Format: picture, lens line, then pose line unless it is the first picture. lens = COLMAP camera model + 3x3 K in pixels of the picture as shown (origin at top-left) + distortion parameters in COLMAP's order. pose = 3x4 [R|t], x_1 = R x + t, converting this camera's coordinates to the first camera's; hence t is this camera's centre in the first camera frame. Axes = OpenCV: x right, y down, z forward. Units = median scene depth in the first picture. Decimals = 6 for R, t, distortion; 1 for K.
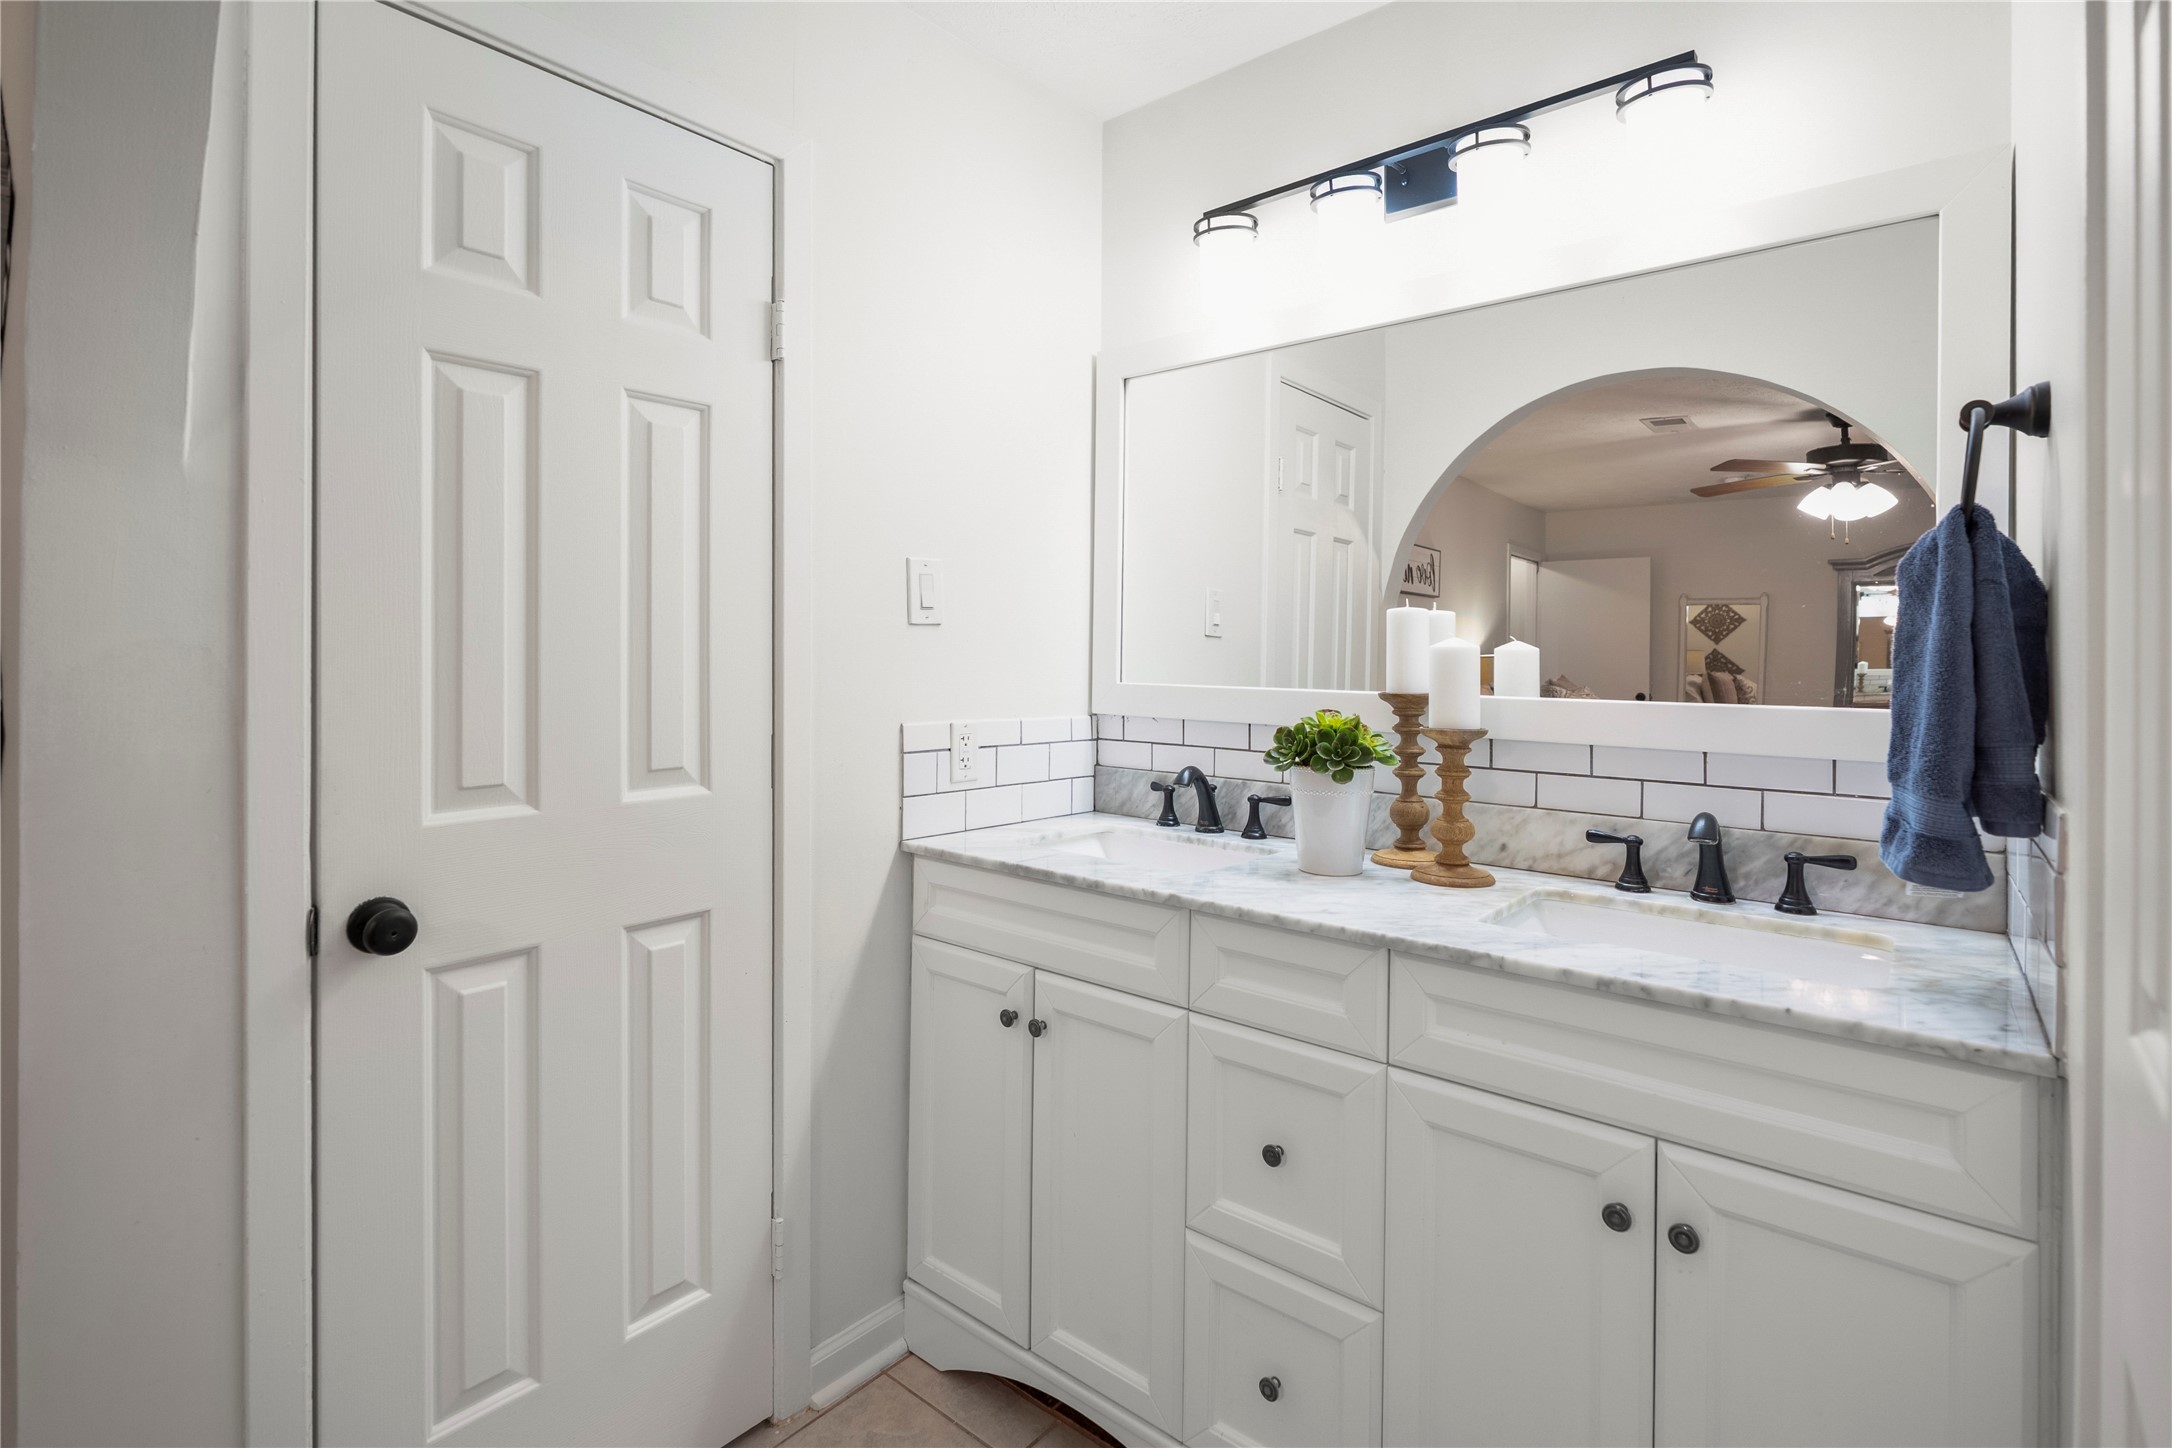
lens RADIAL K [[1021.7, 0, 1080.5], [0, 1021.7, 660.4], [0, 0, 1]] dist [-0.005064, 0.000399]
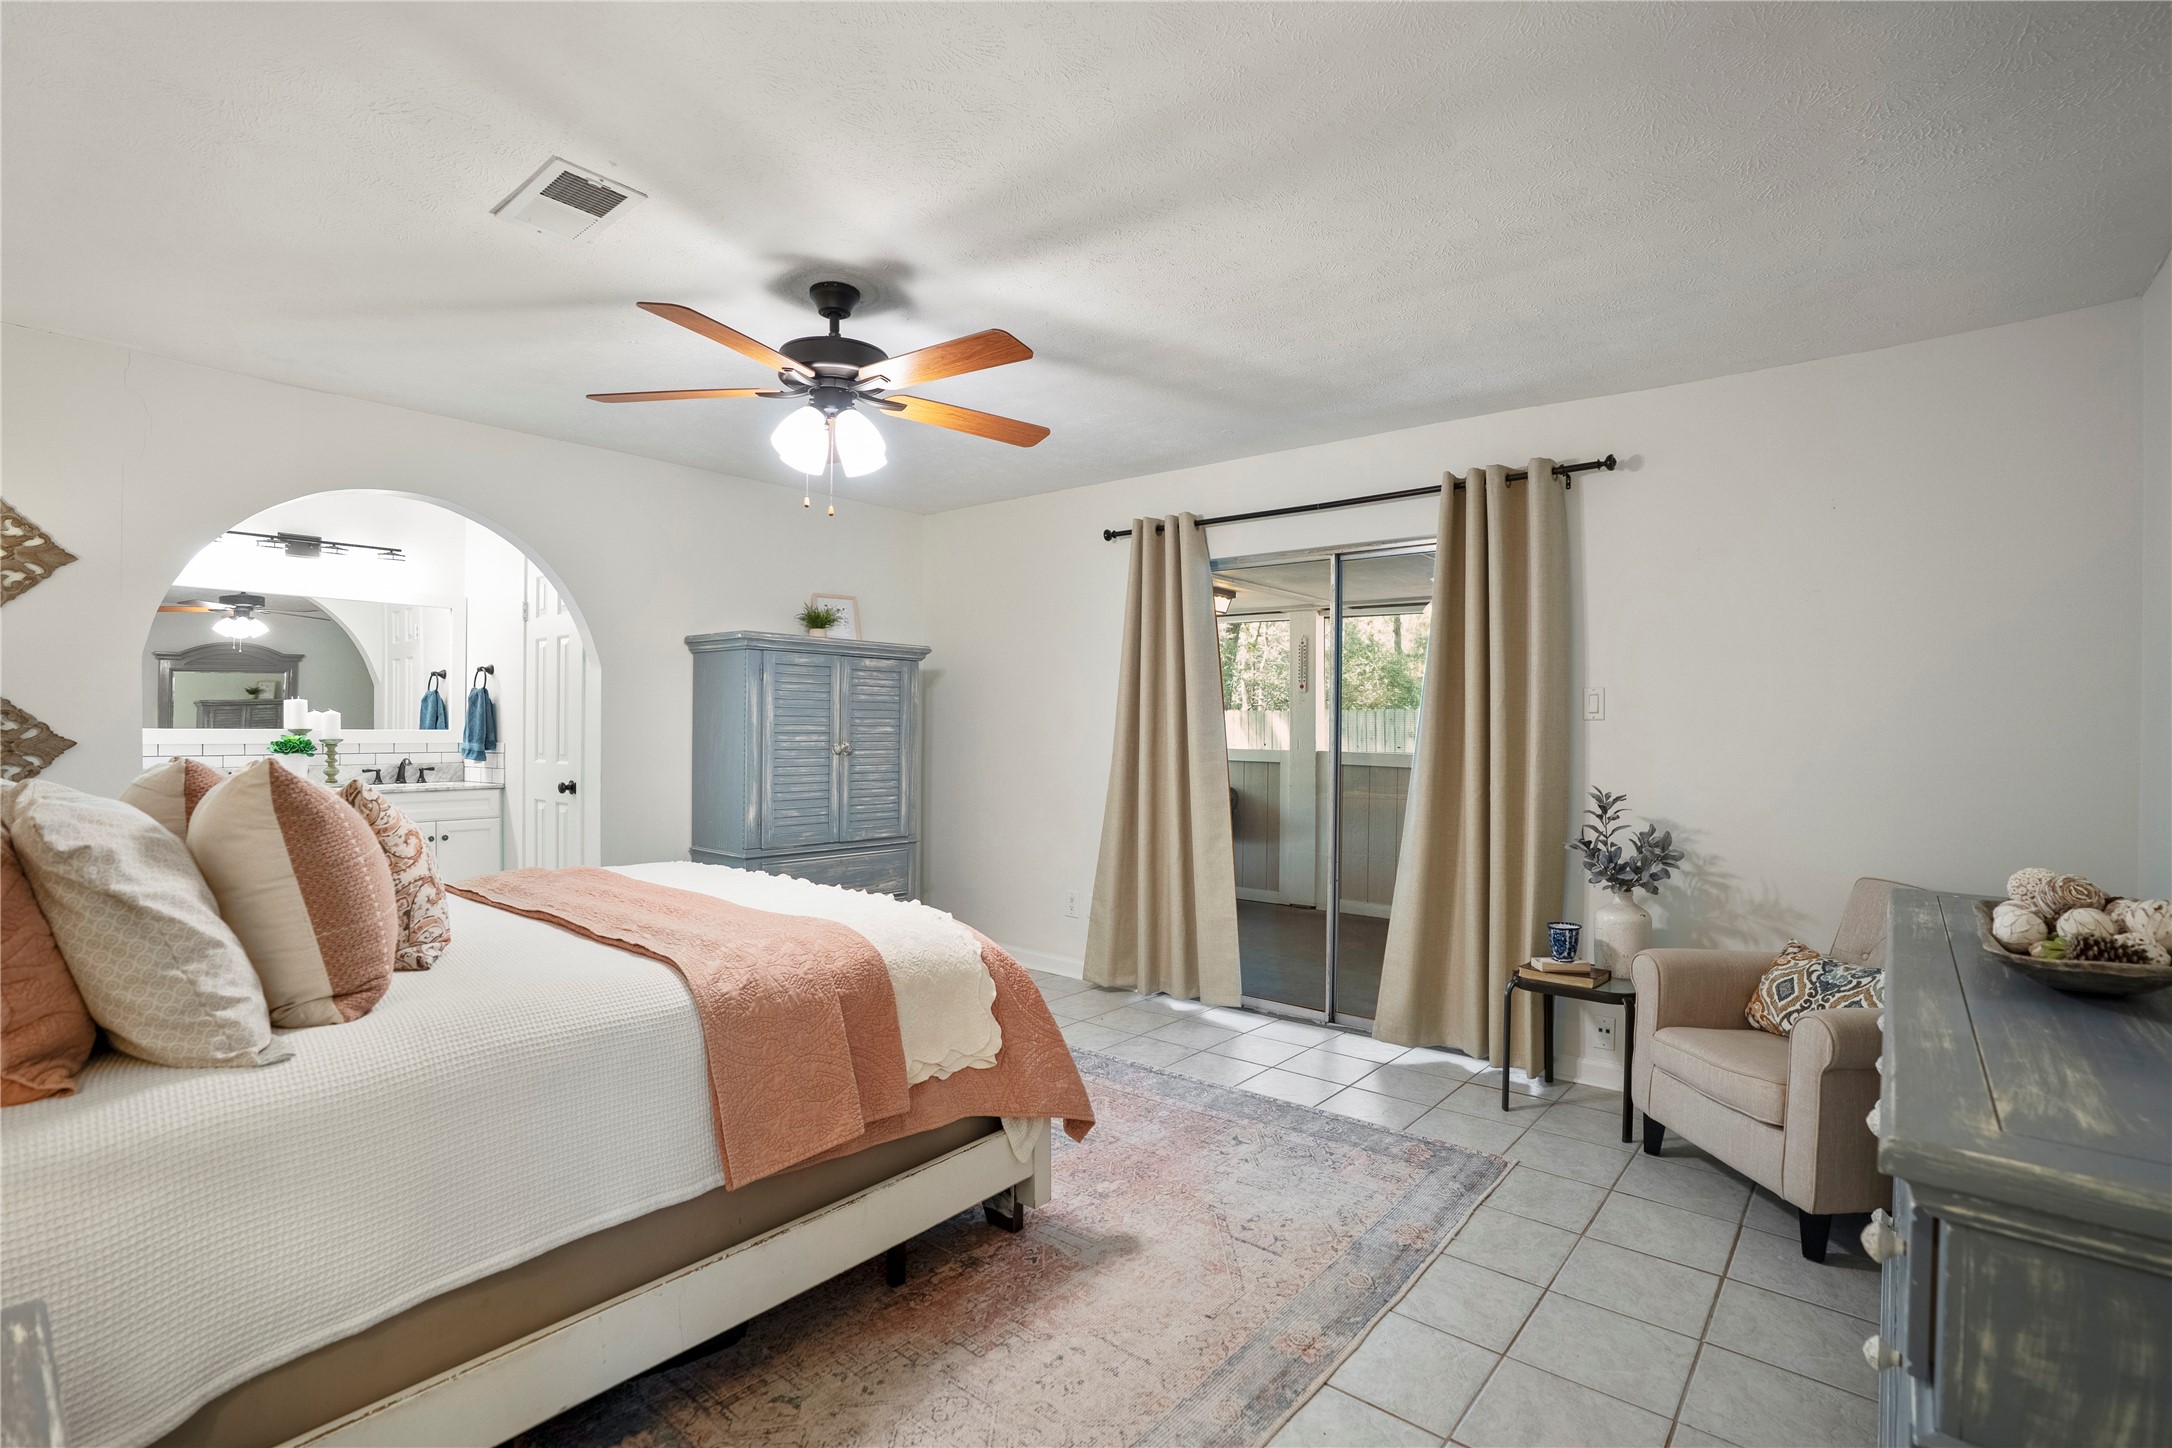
lens RADIAL K [[991.3, 0, 1081.1], [0, 991.3, 716.7], [0, 0, 1]] dist [-0.043170, 0.000108]
pose [[-0.008023, -0.003066, 0.999963, -2.618579], [0.001252, 0.999994, 0.003077, -0.009830], [-0.999967, 0.001277, -0.008019, -1.281070]]
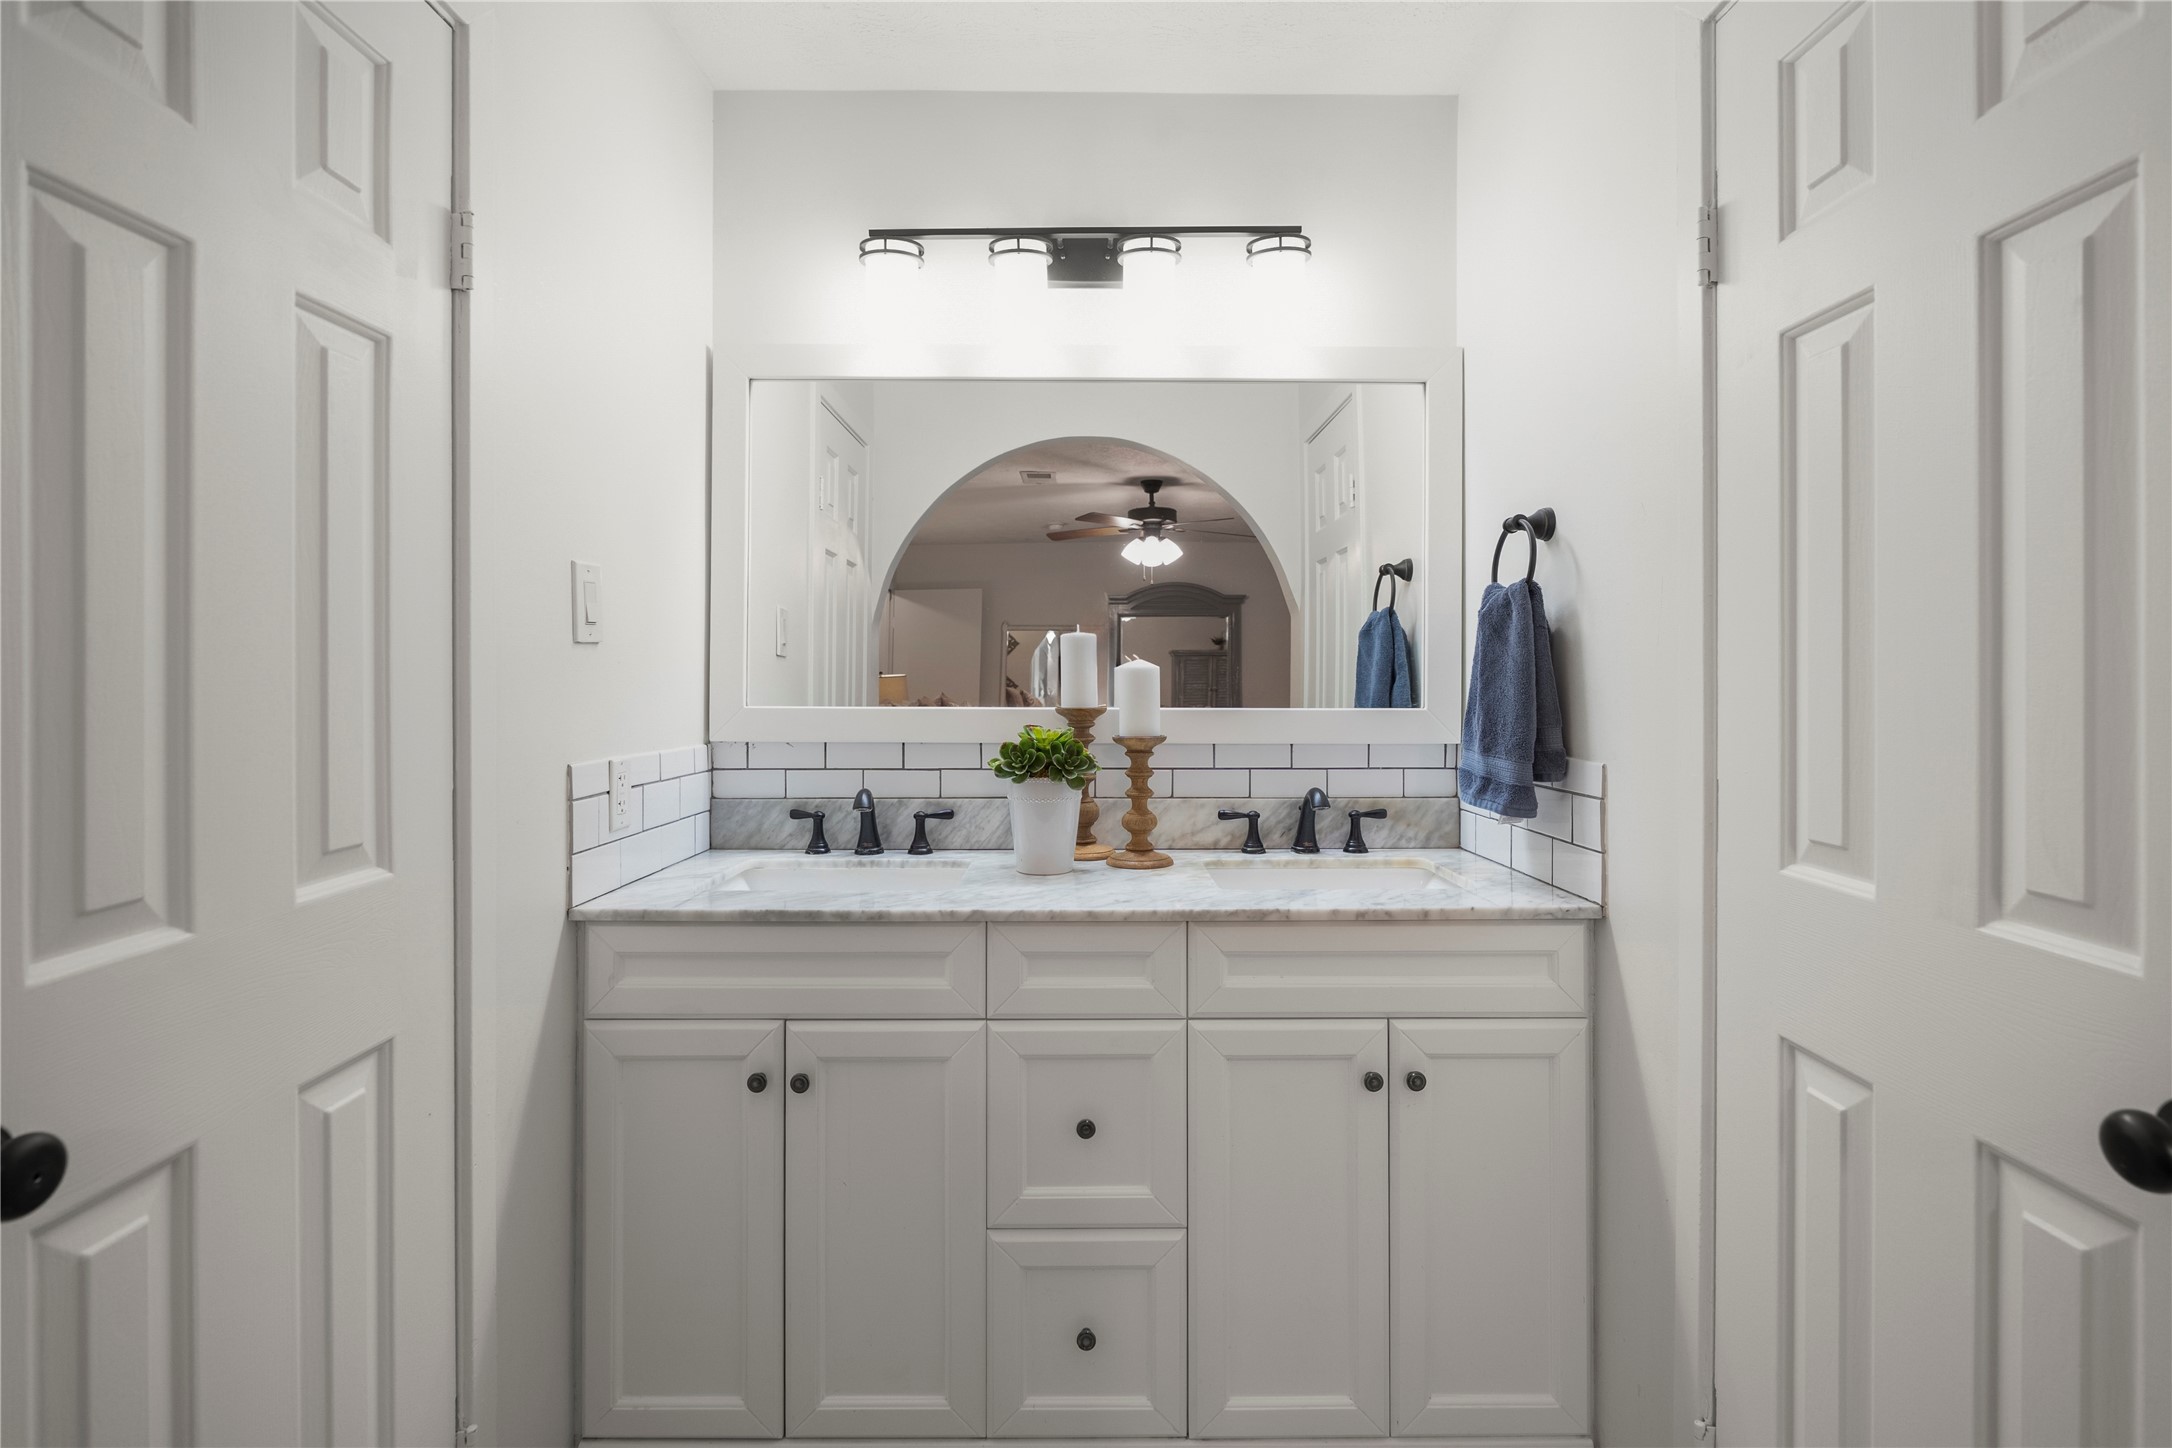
lens RADIAL K [[1020.4, 0, 1091.7], [0, 1020.4, 680.0], [0, 0, 1]] dist [-0.002561, 0.000603]
pose [[0.762919, -0.013361, 0.646356, -0.439994], [0.010226, 0.999911, 0.008600, -0.009171], [-0.646413, 0.000049, 0.762988, 0.129830]]
